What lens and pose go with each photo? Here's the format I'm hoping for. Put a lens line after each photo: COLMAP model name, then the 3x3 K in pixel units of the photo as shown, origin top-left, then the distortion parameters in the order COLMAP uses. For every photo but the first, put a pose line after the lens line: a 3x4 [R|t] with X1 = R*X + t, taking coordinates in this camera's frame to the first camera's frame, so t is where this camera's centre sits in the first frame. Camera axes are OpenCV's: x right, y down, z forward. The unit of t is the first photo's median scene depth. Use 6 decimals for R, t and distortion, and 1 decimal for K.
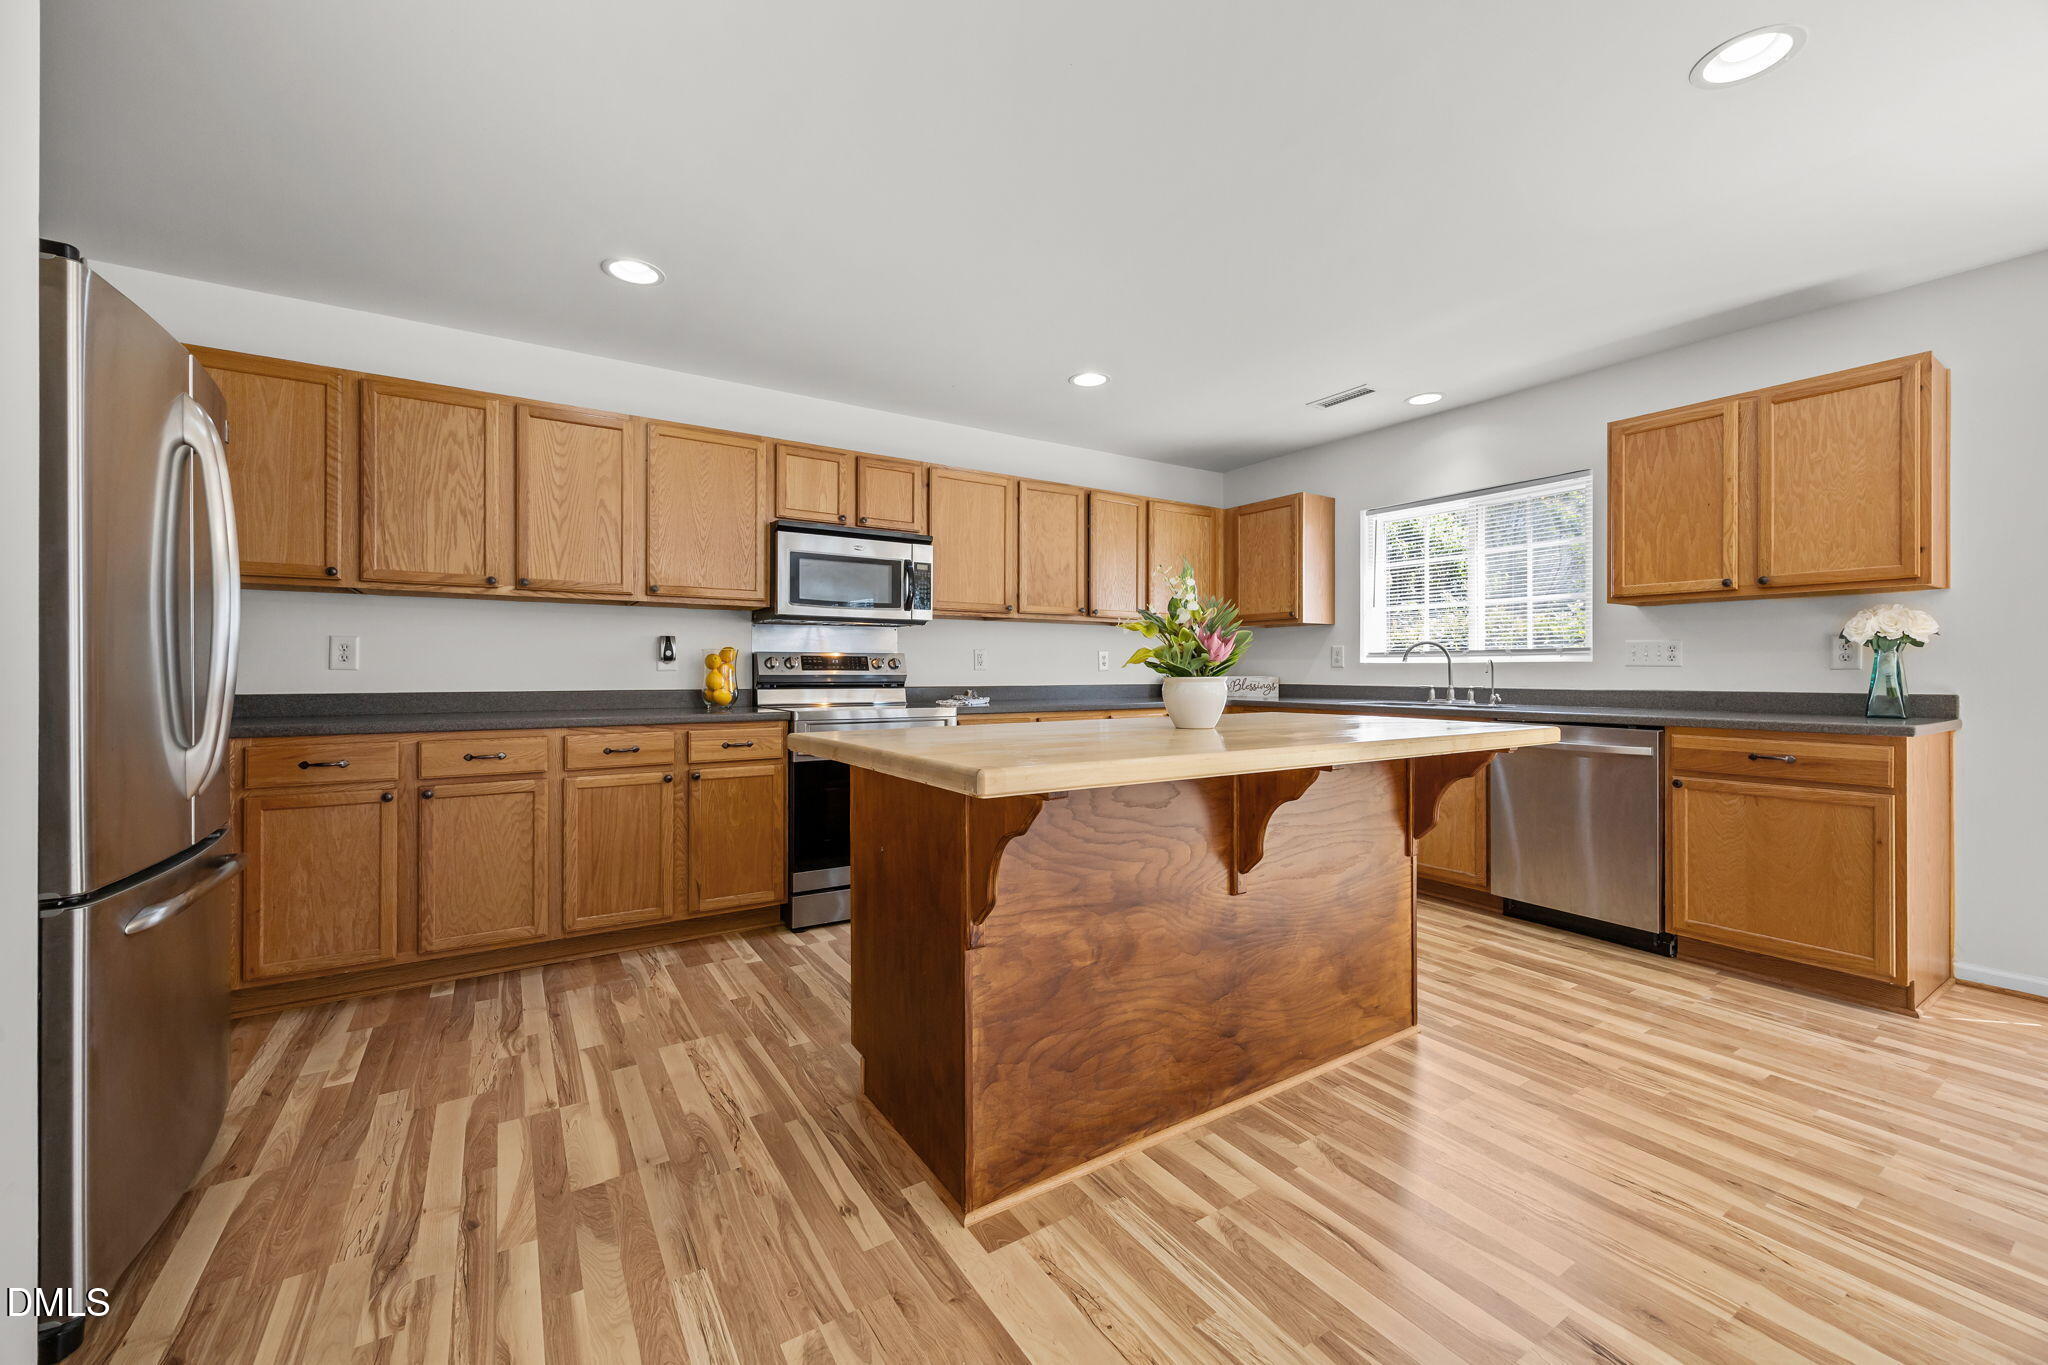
lens RADIAL K [[790.0, 0, 1033.8], [0, 790.0, 673.6], [0, 0, 1]] dist [-0.000764, -0.000635]
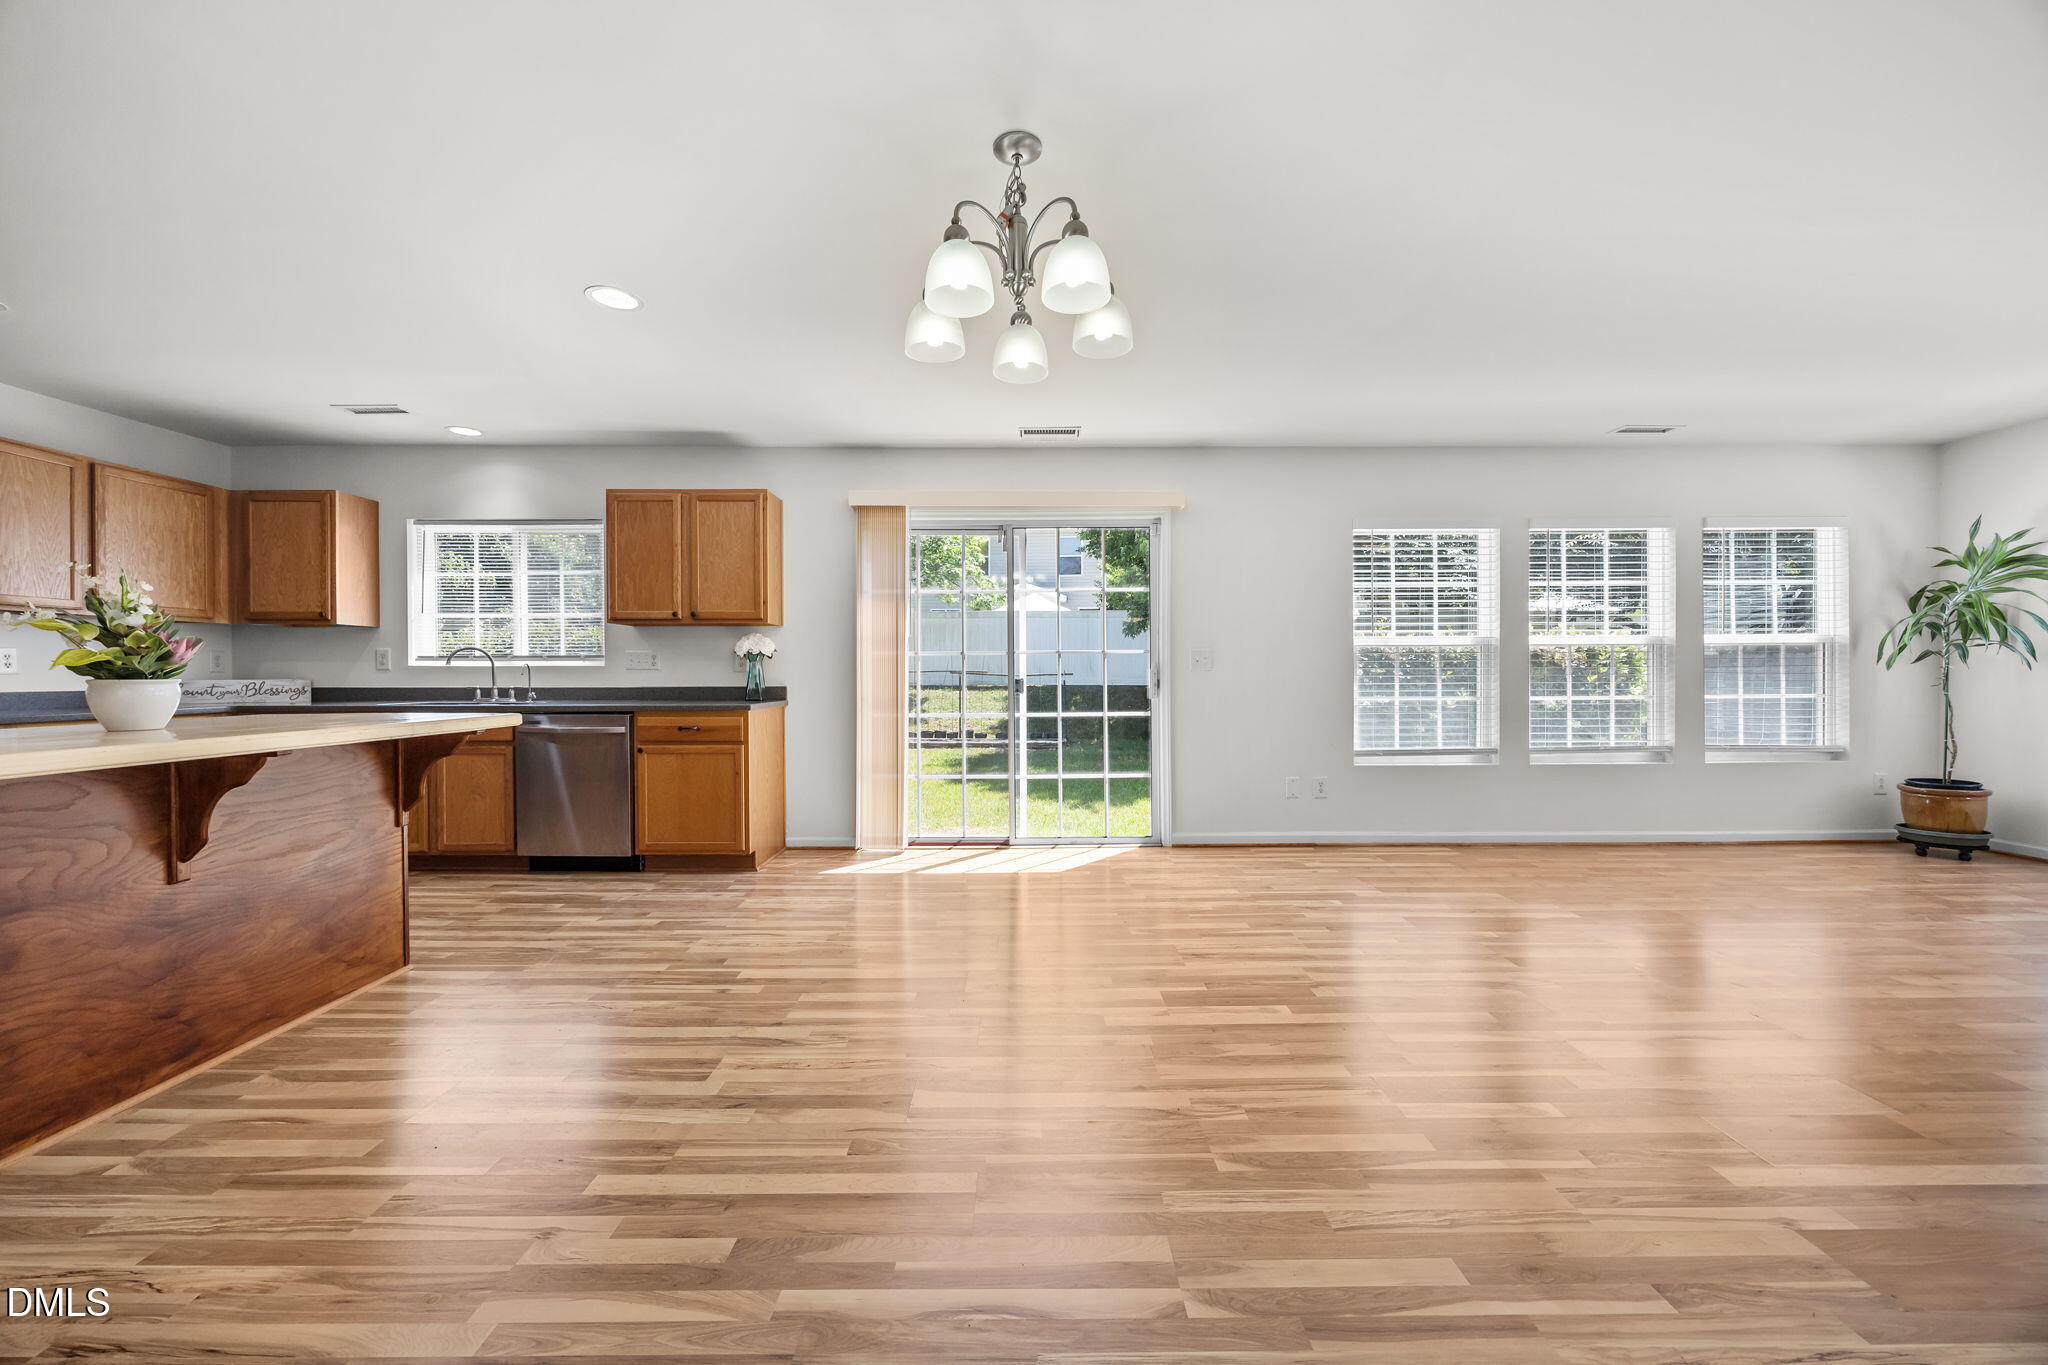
lens RADIAL K [[790.0, 0, 1042.9], [0, 790.0, 680.7], [0, 0, 1]] dist [-0.000764, -0.000635]
pose [[0.551604, -0.009411, 0.834053, 0.012710], [0.004956, 0.999956, 0.008005, 0.002777], [-0.834091, -0.000282, 0.551627, -0.444308]]
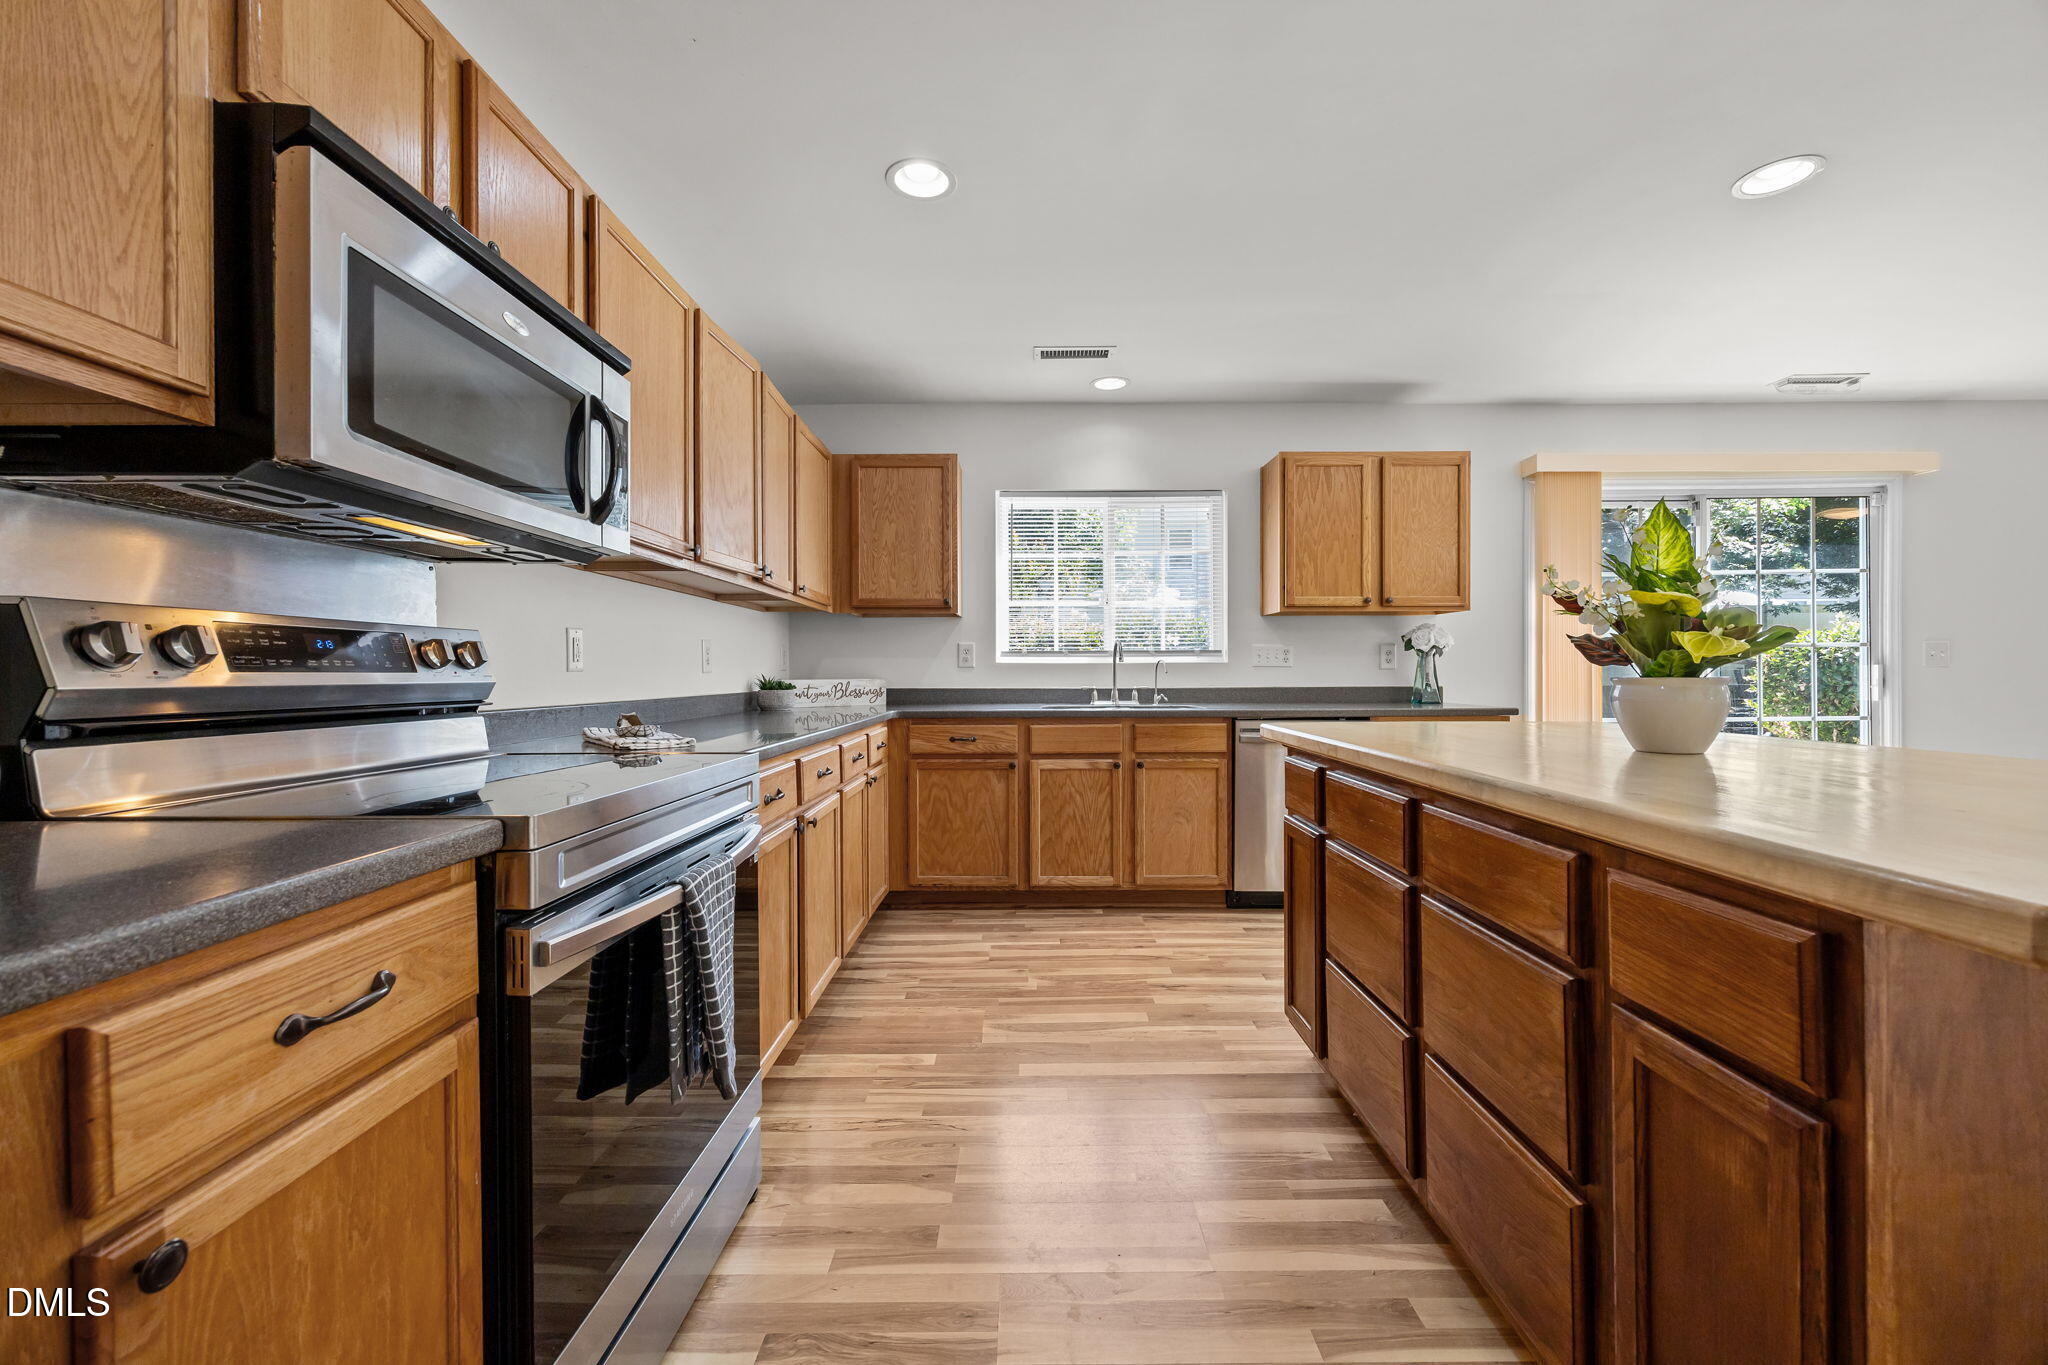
lens RADIAL K [[790.0, 0, 1017.5], [0, 790.0, 675.4], [0, 0, 1]] dist [-0.000764, -0.000635]
pose [[0.564538, -0.005453, 0.825389, -0.504153], [0.005870, 0.999979, 0.002591, -0.002580], [-0.825386, 0.003383, 0.564558, 0.804144]]
